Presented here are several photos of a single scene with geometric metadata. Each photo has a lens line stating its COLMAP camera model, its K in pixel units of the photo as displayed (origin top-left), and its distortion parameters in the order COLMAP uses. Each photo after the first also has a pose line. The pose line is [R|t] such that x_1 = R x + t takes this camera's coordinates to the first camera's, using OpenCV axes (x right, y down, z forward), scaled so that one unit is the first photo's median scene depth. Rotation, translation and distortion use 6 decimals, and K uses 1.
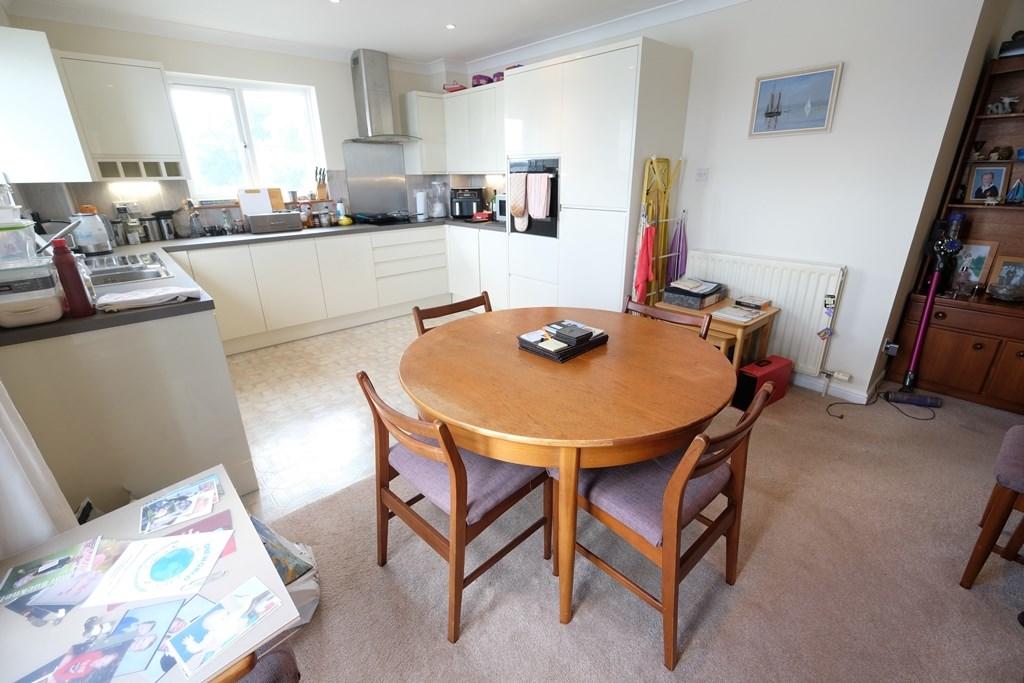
lens RADIAL K [[431.0, 0, 517.4], [0, 431.0, 346.3], [0, 0, 1]] dist [-0.028893, 0.000014]
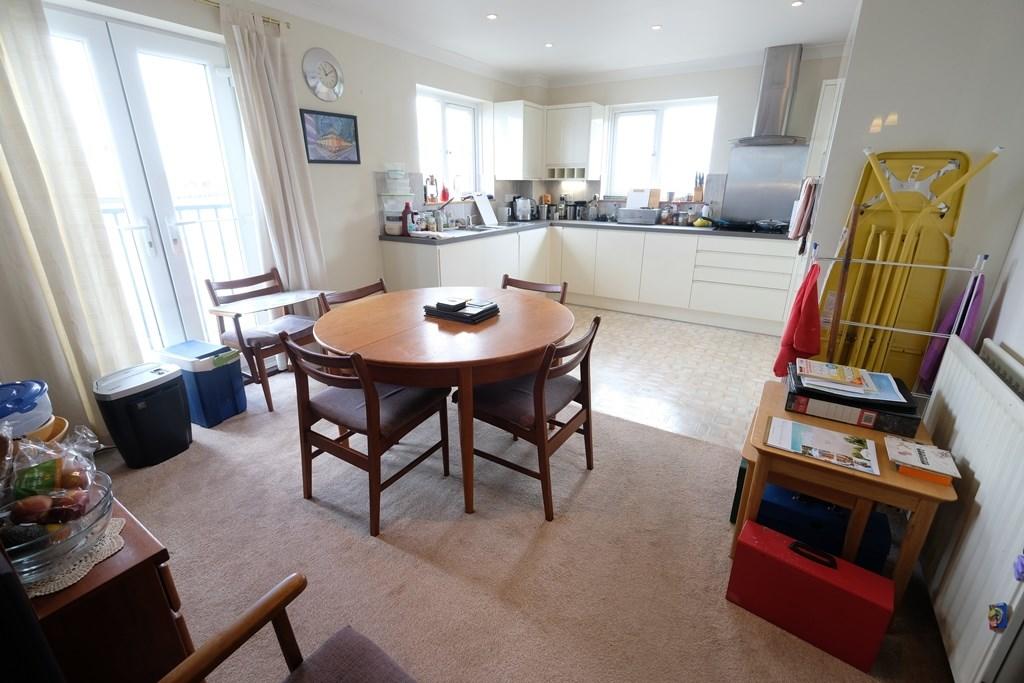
lens RADIAL K [[446.3, 0, 517.2], [0, 446.3, 335.1], [0, 0, 1]] dist [0.000163, -0.000153]
pose [[0.271429, 0.319701, -0.907809, 0.614673], [-0.360453, 0.908340, 0.212114, -0.126400], [0.892412, 0.269649, 0.361787, 0.312904]]
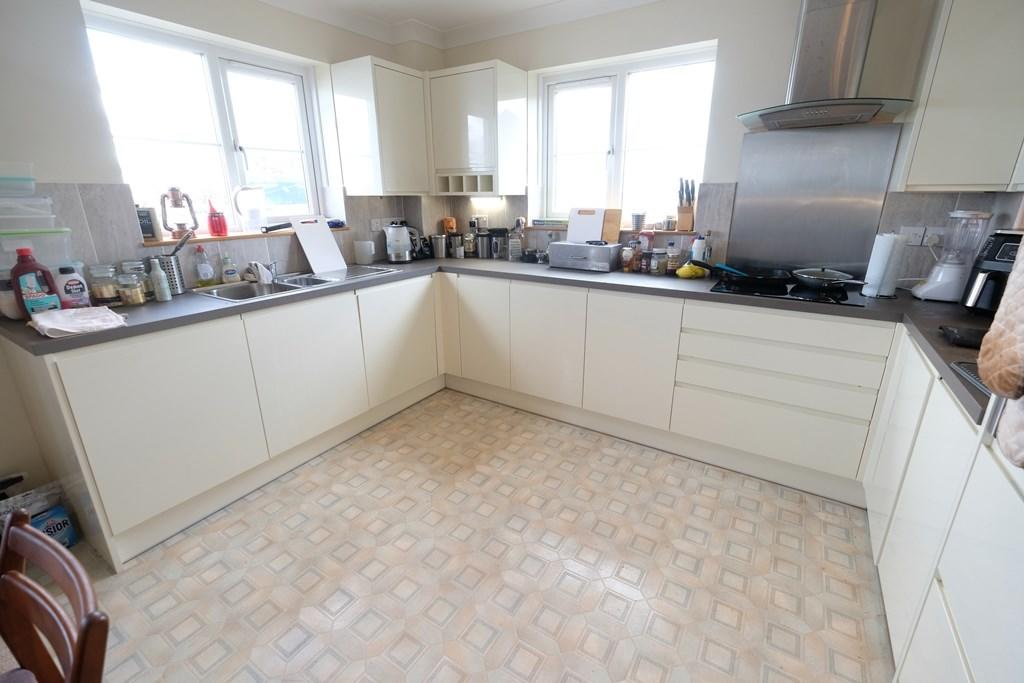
lens RADIAL K [[446.3, 0, 517.2], [0, 446.3, 335.1], [0, 0, 1]] dist [0.000163, -0.000153]
pose [[0.263270, 0.294303, -0.918735, 0.126599], [-0.355005, 0.915062, 0.191398, -0.273983], [0.897029, 0.275766, 0.345387, 0.677857]]
